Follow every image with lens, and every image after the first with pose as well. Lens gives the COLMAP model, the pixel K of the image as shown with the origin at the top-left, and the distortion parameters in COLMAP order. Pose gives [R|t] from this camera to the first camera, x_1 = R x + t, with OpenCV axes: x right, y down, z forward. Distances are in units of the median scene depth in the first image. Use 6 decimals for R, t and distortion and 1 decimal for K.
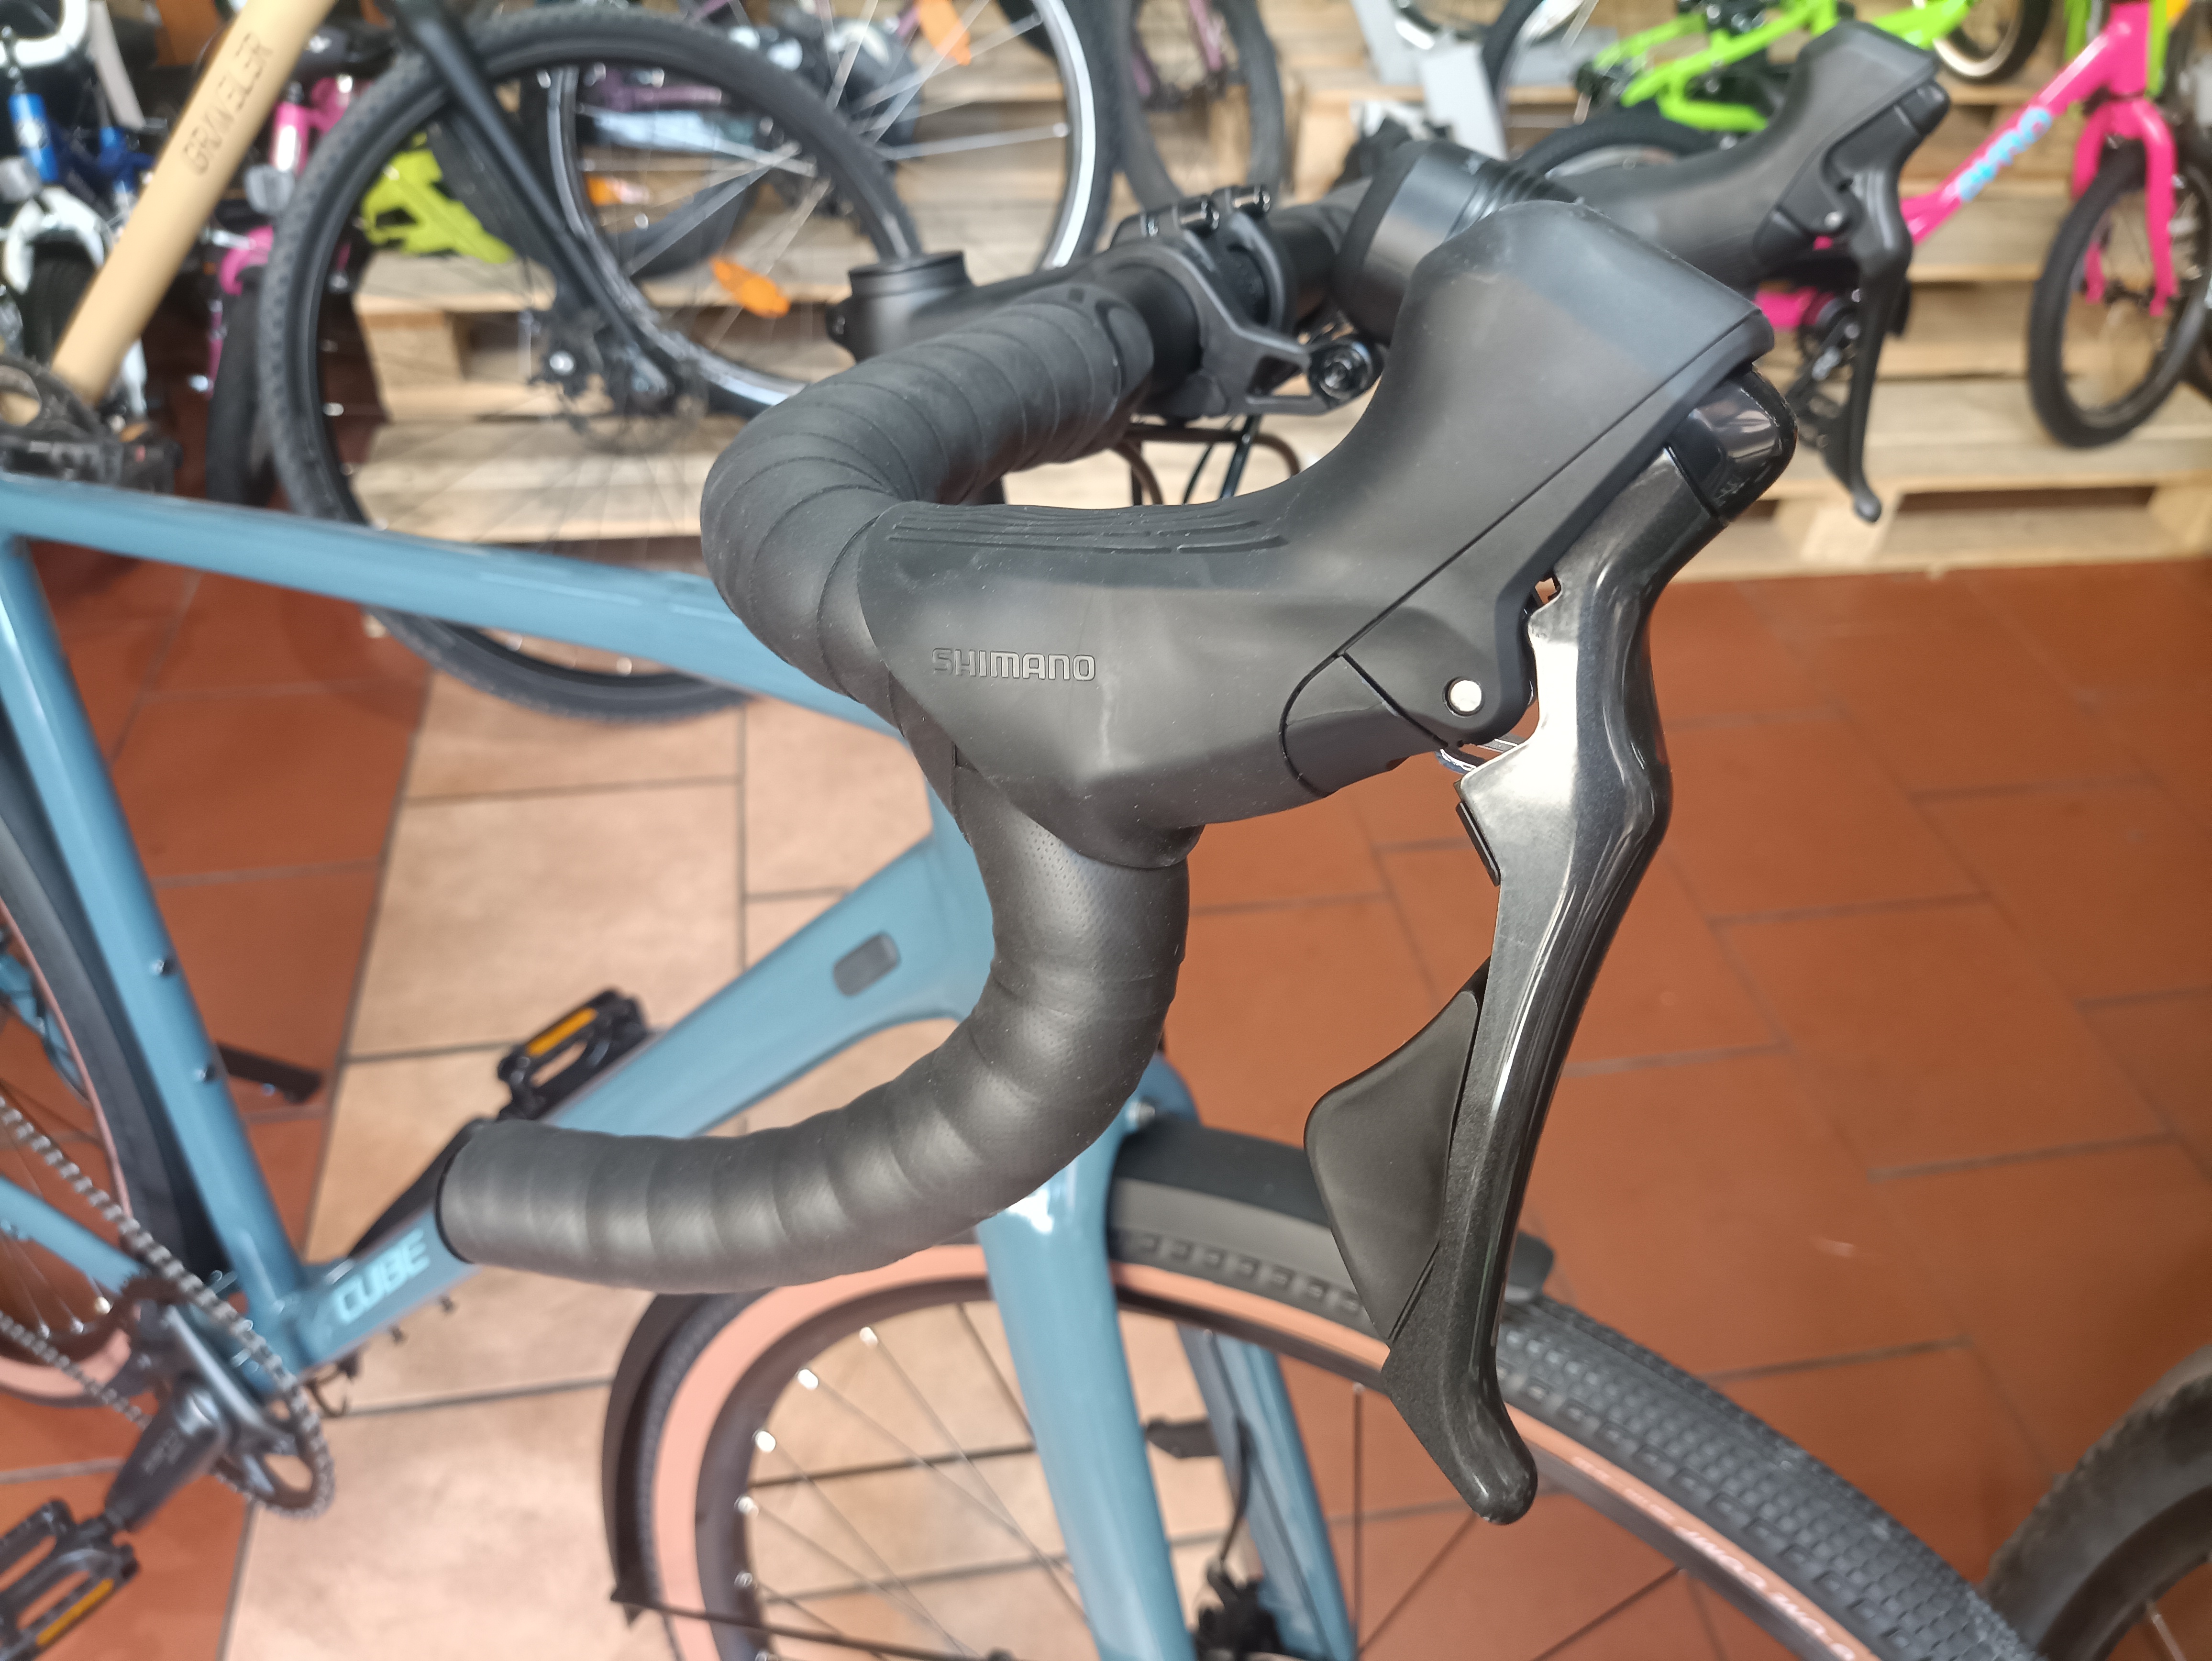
lens RADIAL K [[1673.8, 0, 1099.0], [0, 1673.8, 806.1], [0, 0, 1]] dist [0.059213, -0.128171]
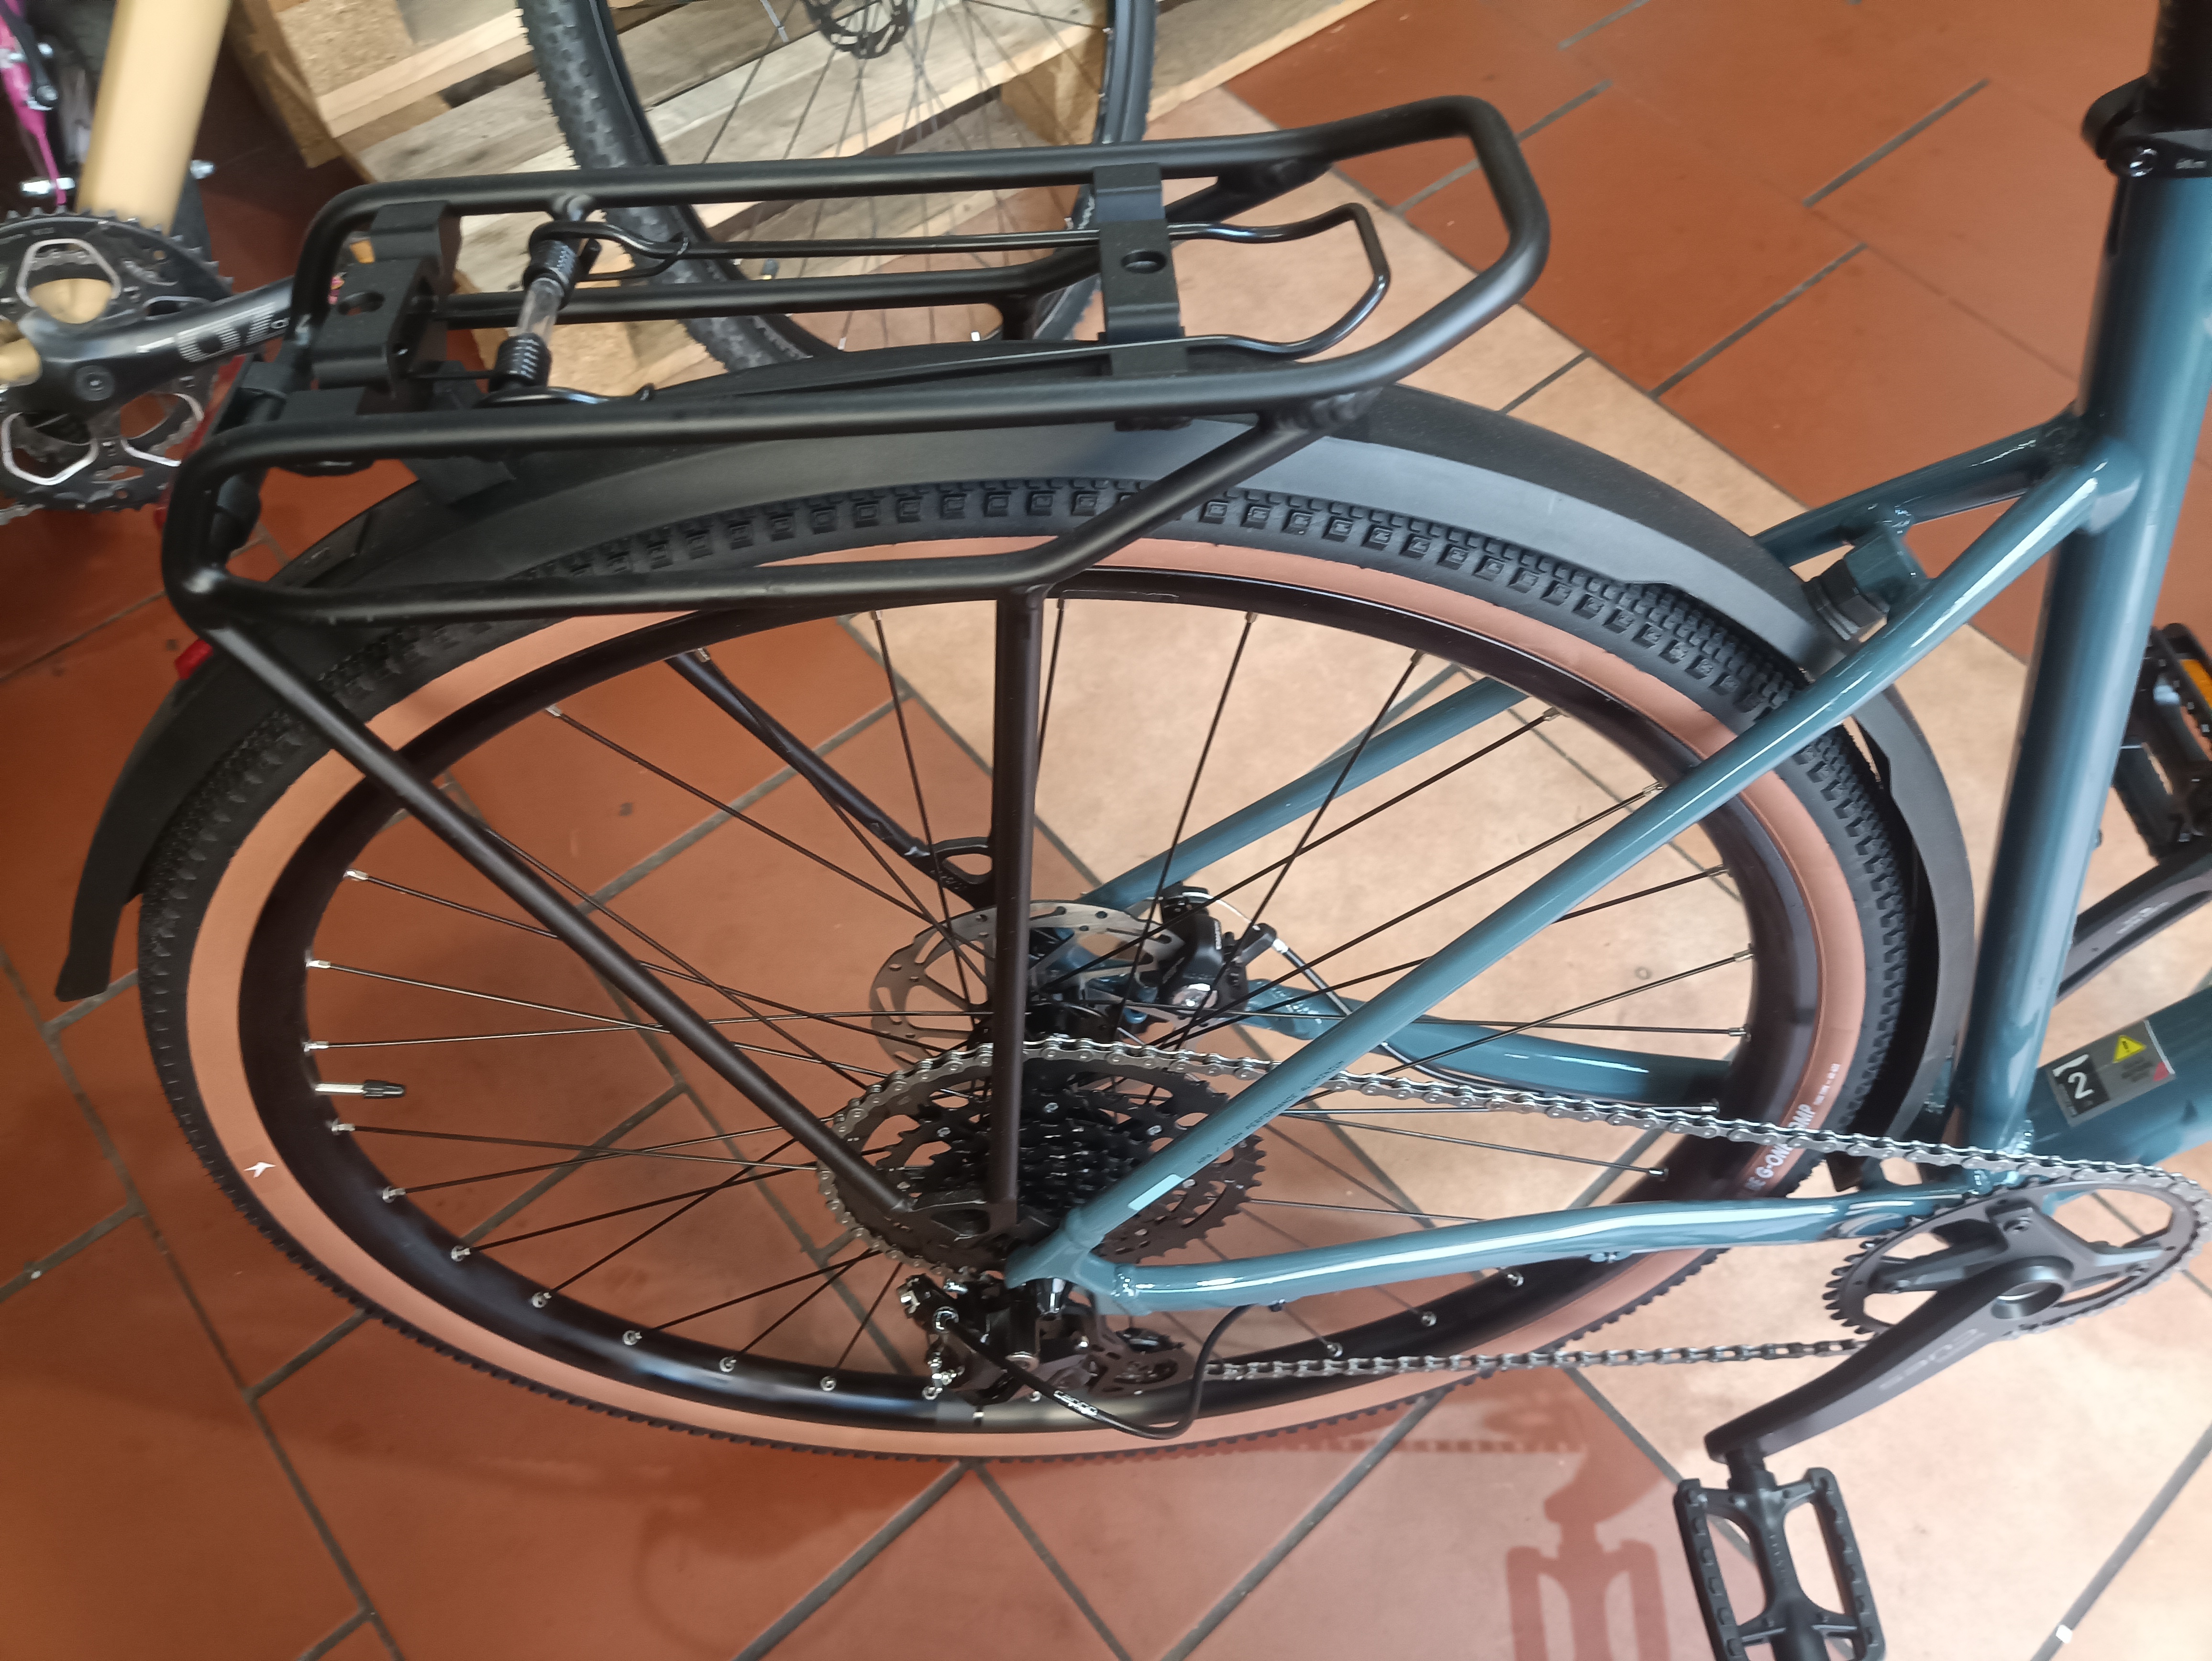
lens RADIAL K [[1640.5, 0, 1099.4], [0, 1640.5, 812.3], [0, 0, 1]] dist [0.116938, -0.205554]
pose [[0.854950, -0.457078, 0.245232, -0.506509], [0.354073, 0.859750, 0.368052, -0.151410], [-0.379067, -0.227837, 0.896883, 0.244776]]
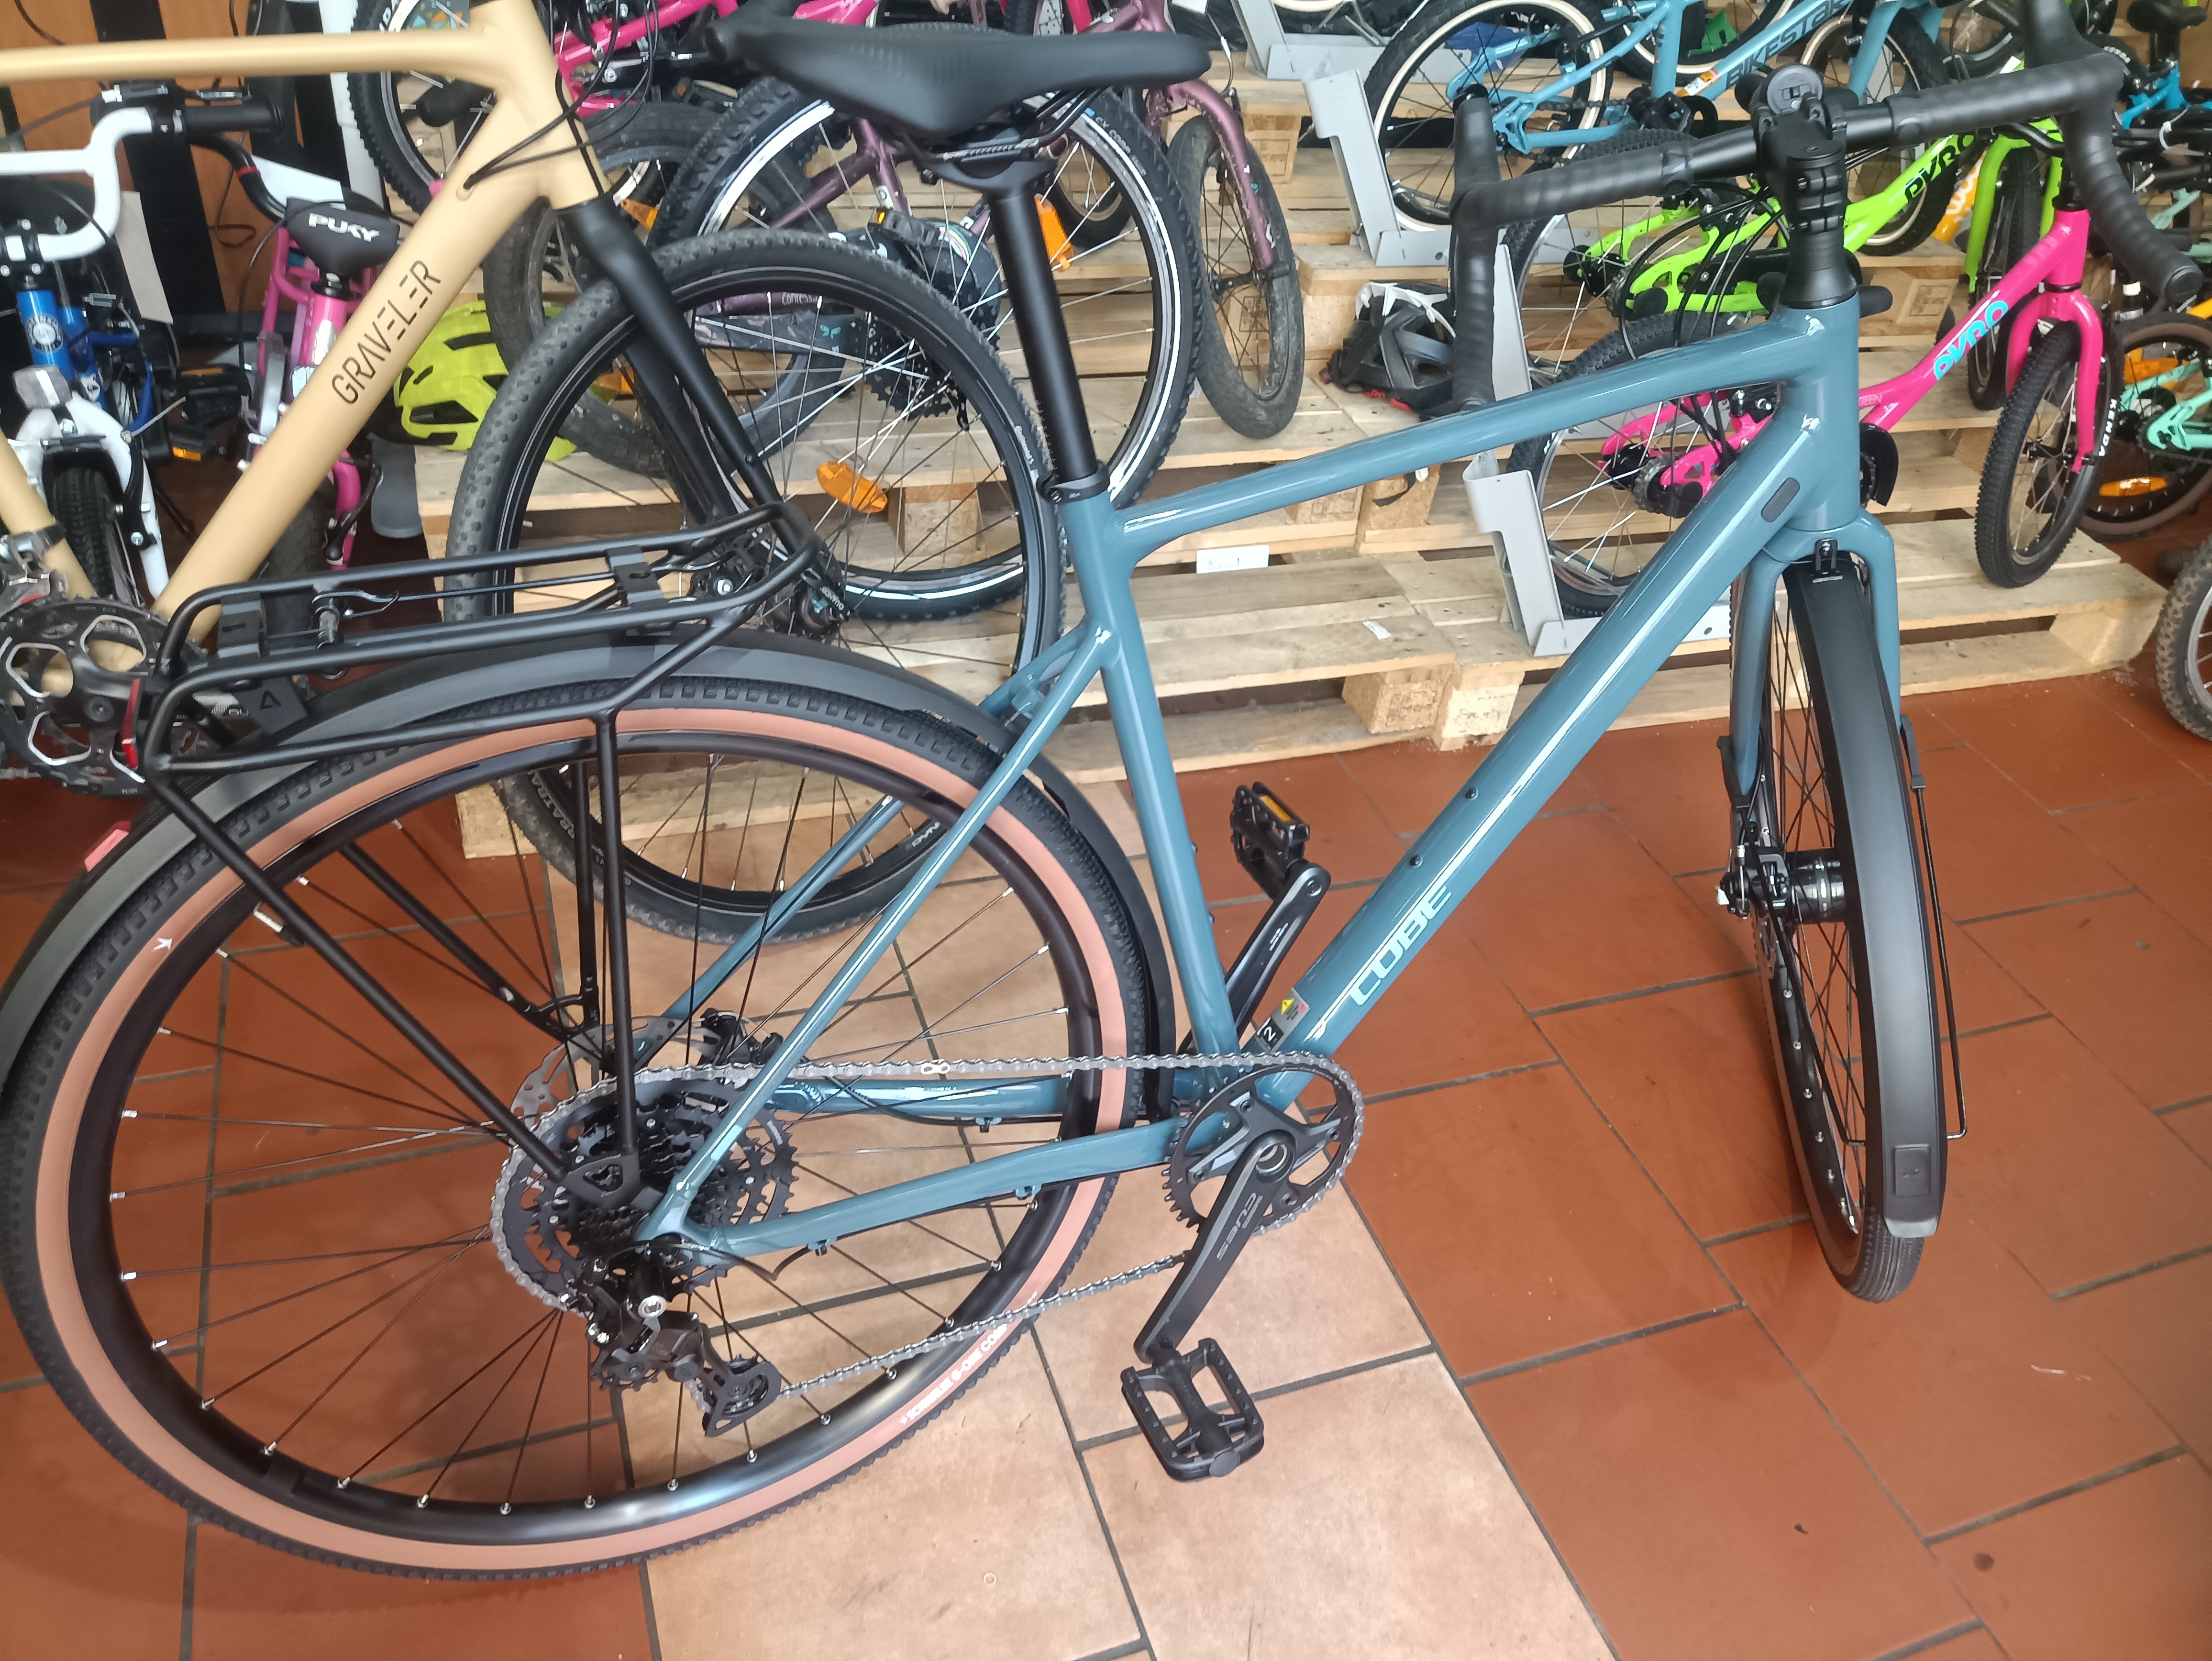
lens RADIAL K [[1628.7, 0, 1097.7], [0, 1628.7, 808.2], [0, 0, 1]] dist [0.109949, -0.176137]
pose [[0.981237, -0.058909, 0.183586, -0.267215], [0.064085, 0.997693, -0.022384, -0.093097], [-0.181844, 0.033729, 0.982749, 0.029007]]
